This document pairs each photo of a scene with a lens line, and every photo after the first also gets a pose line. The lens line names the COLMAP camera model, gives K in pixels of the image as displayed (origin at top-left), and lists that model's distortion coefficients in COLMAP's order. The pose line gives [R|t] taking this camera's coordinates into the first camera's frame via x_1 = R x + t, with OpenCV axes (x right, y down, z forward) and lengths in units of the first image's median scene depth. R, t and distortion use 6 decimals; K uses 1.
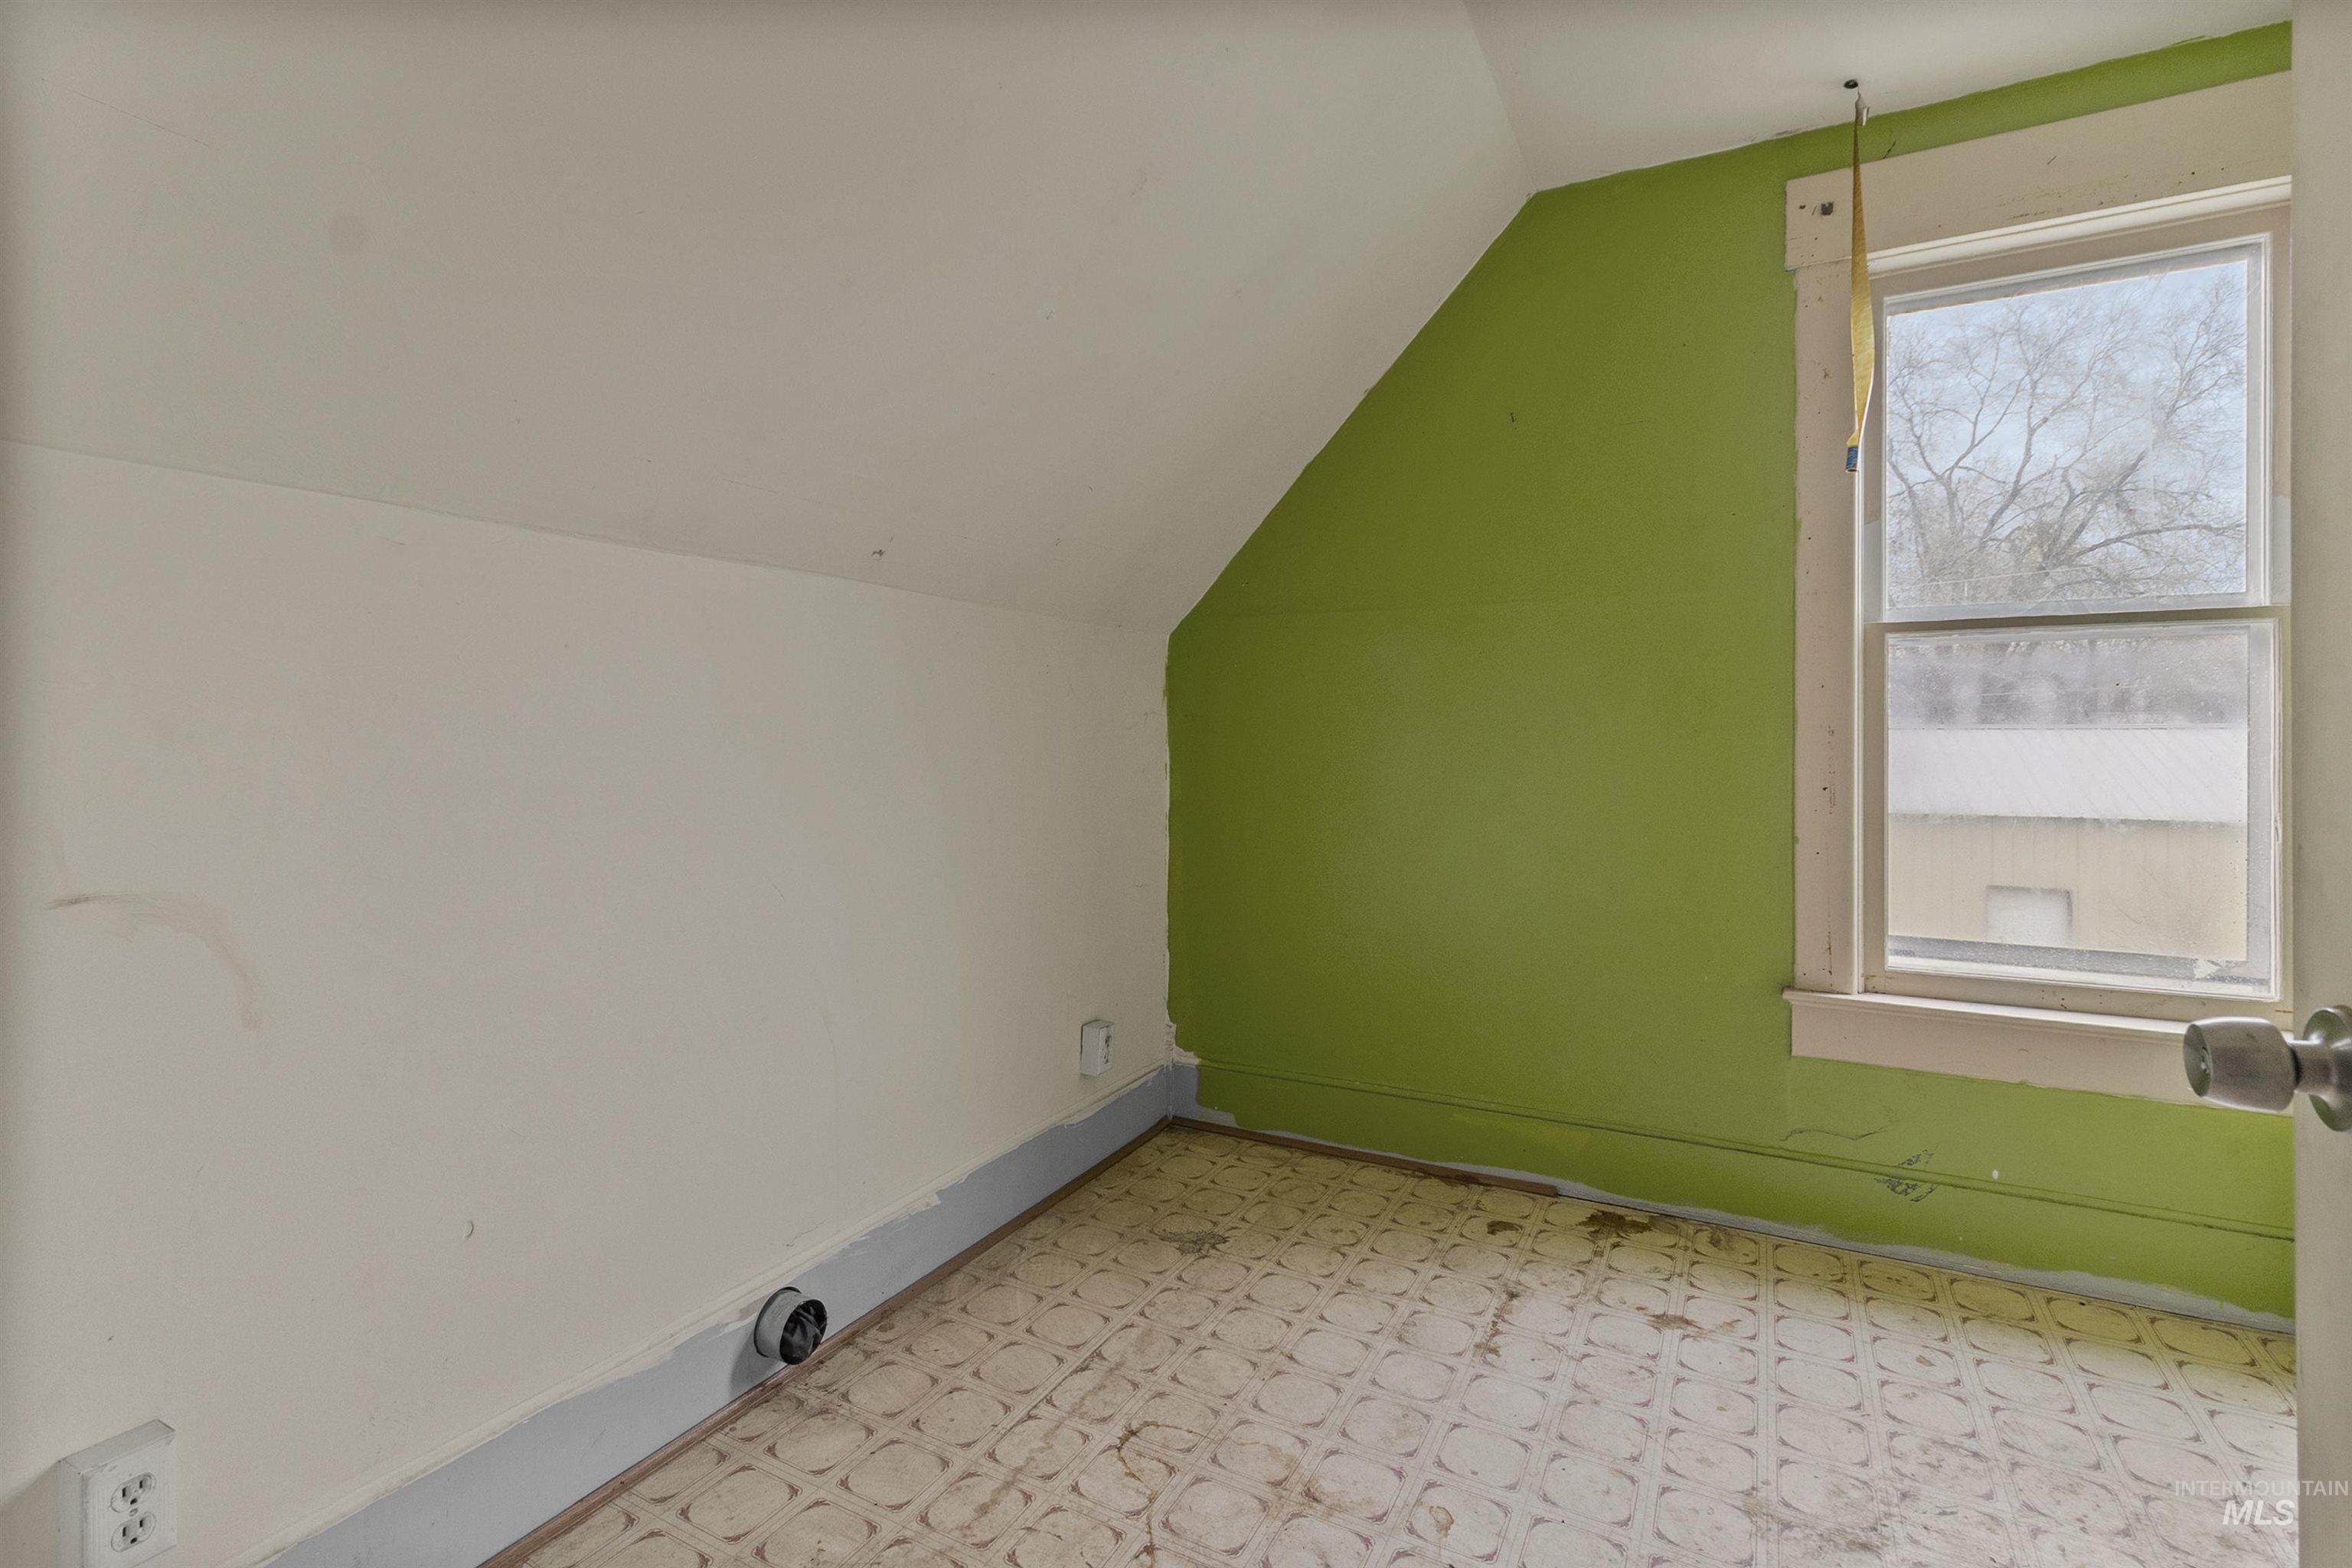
lens RADIAL K [[1093.3, 0, 1174.4], [0, 1093.3, 733.1], [0, 0, 1]] dist [0.002686, 0.001073]
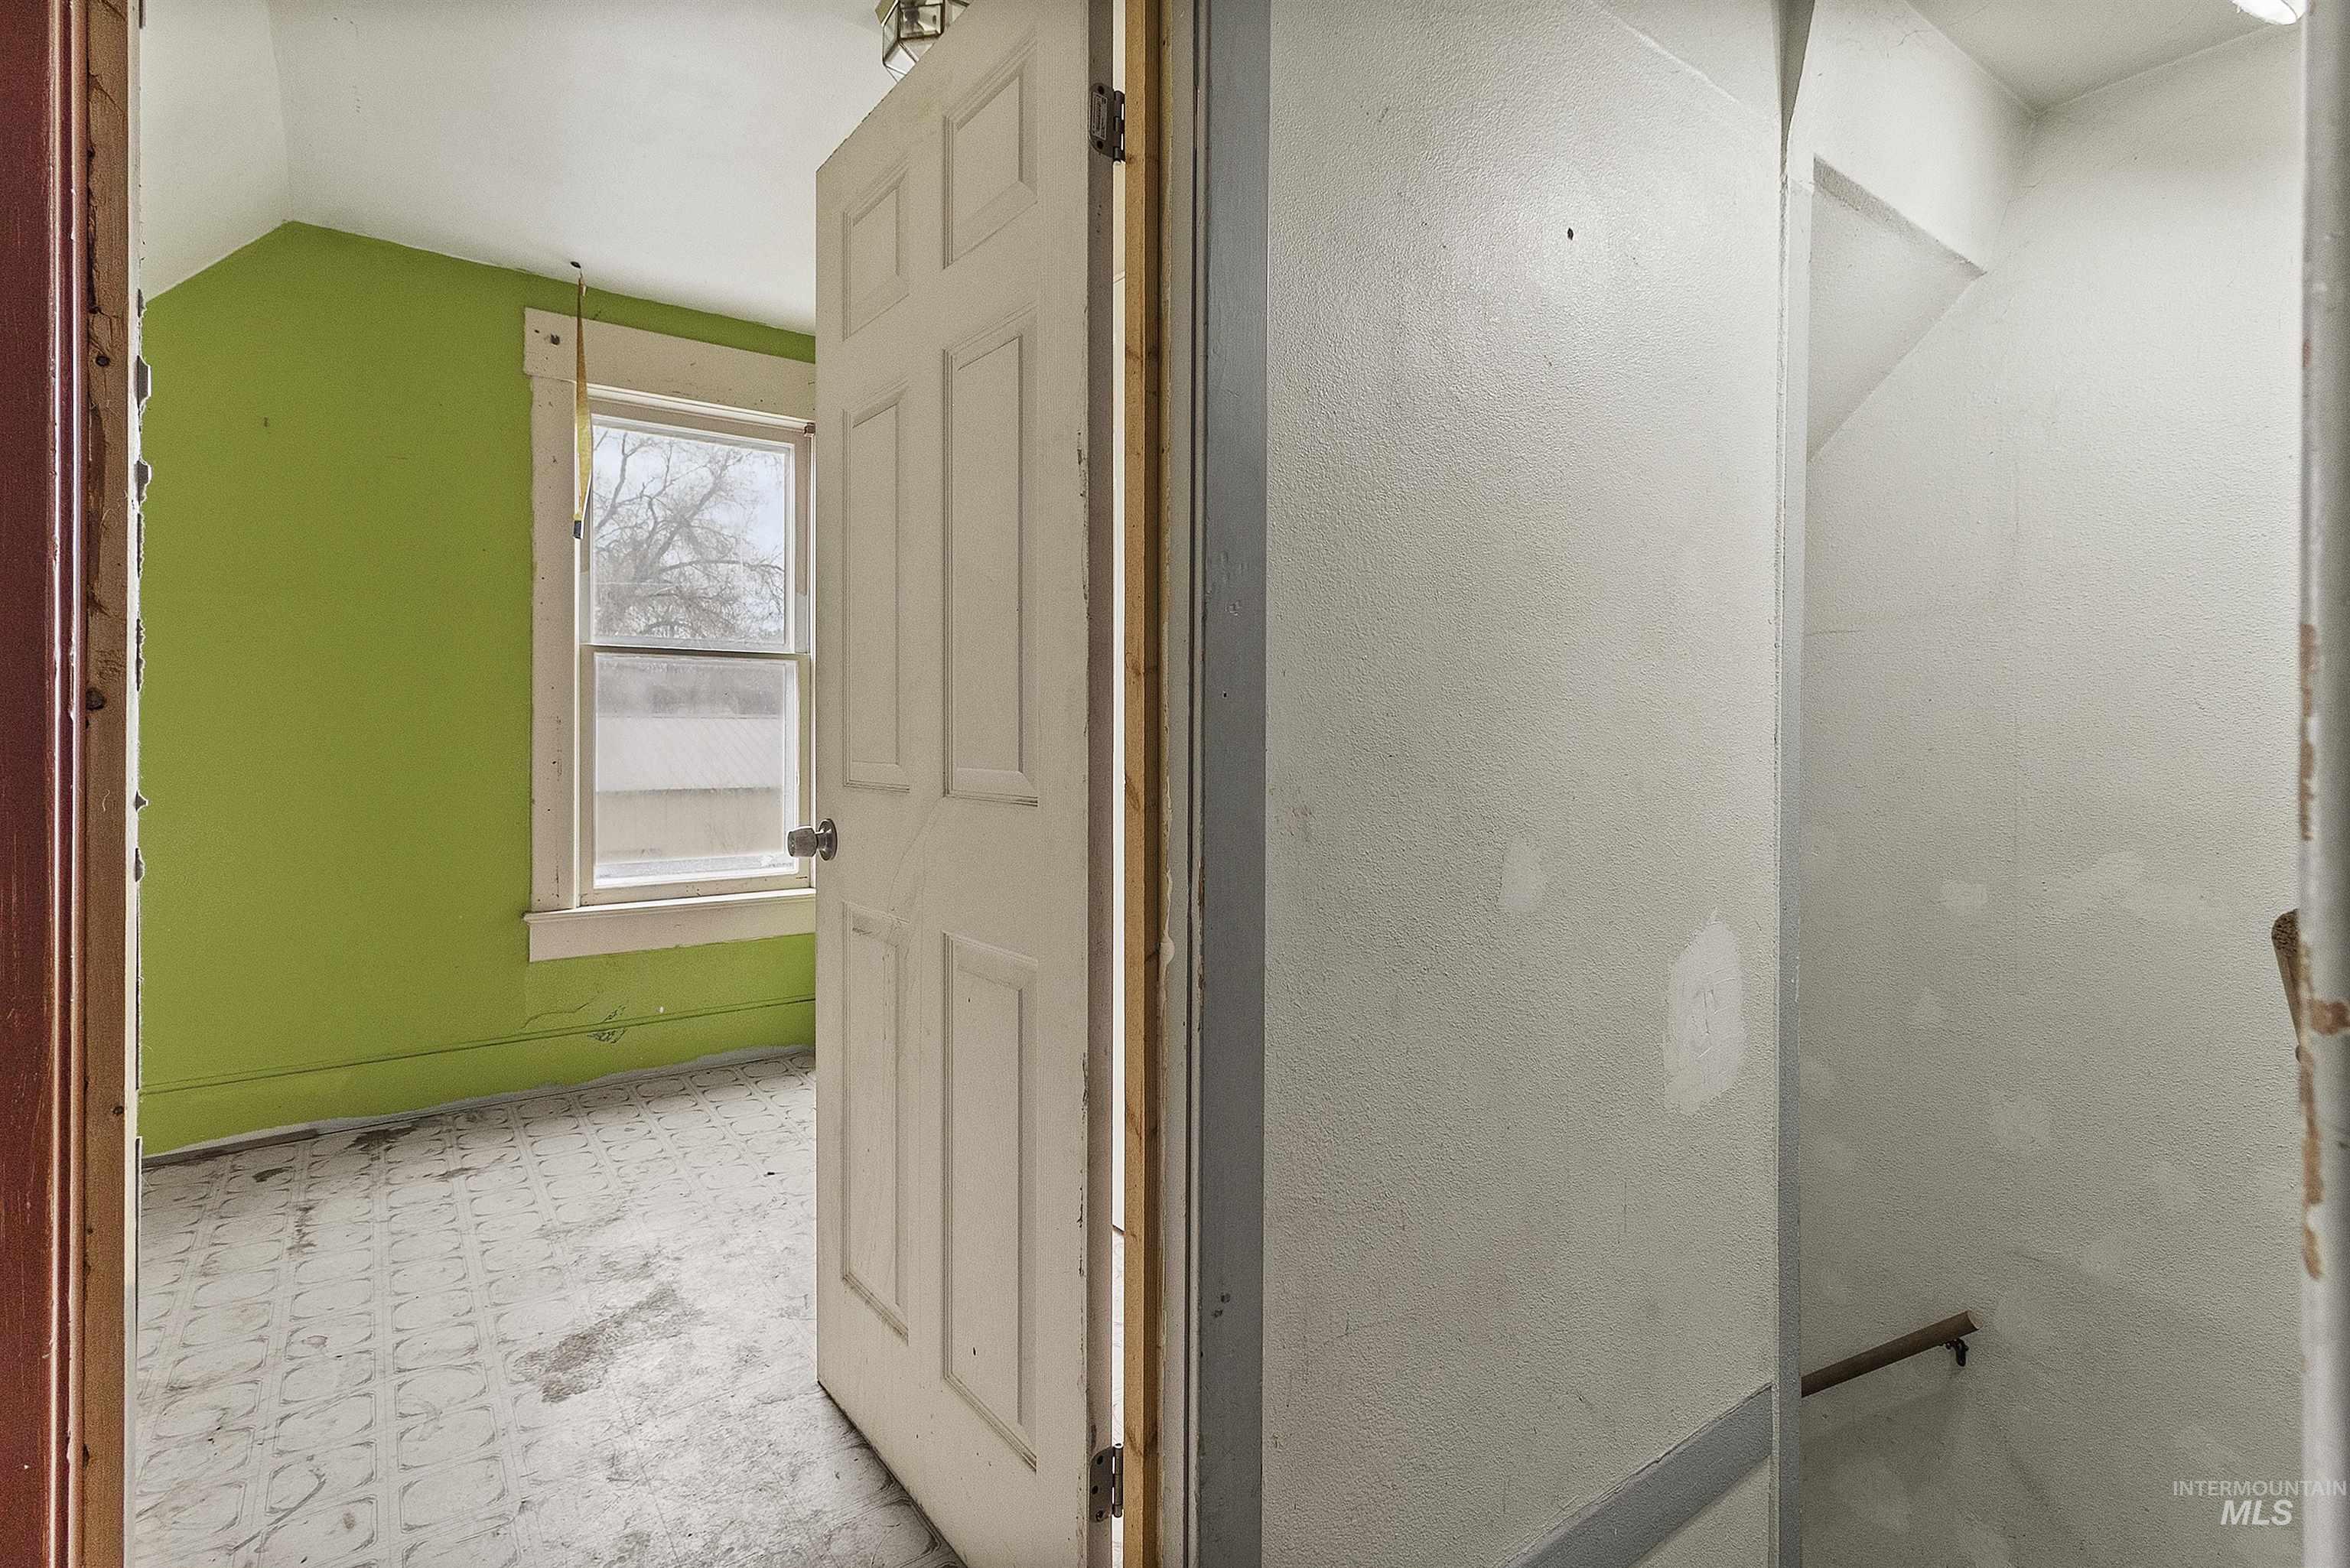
lens RADIAL K [[1083.1, 0, 1173.4], [0, 1083.1, 753.8], [0, 0, 1]] dist [0.001581, -0.000582]
pose [[0.423923, -0.019004, 0.905499, -0.306001], [-0.009993, 0.999621, 0.025658, -0.003111], [-0.905643, -0.019926, 0.423572, -0.278328]]
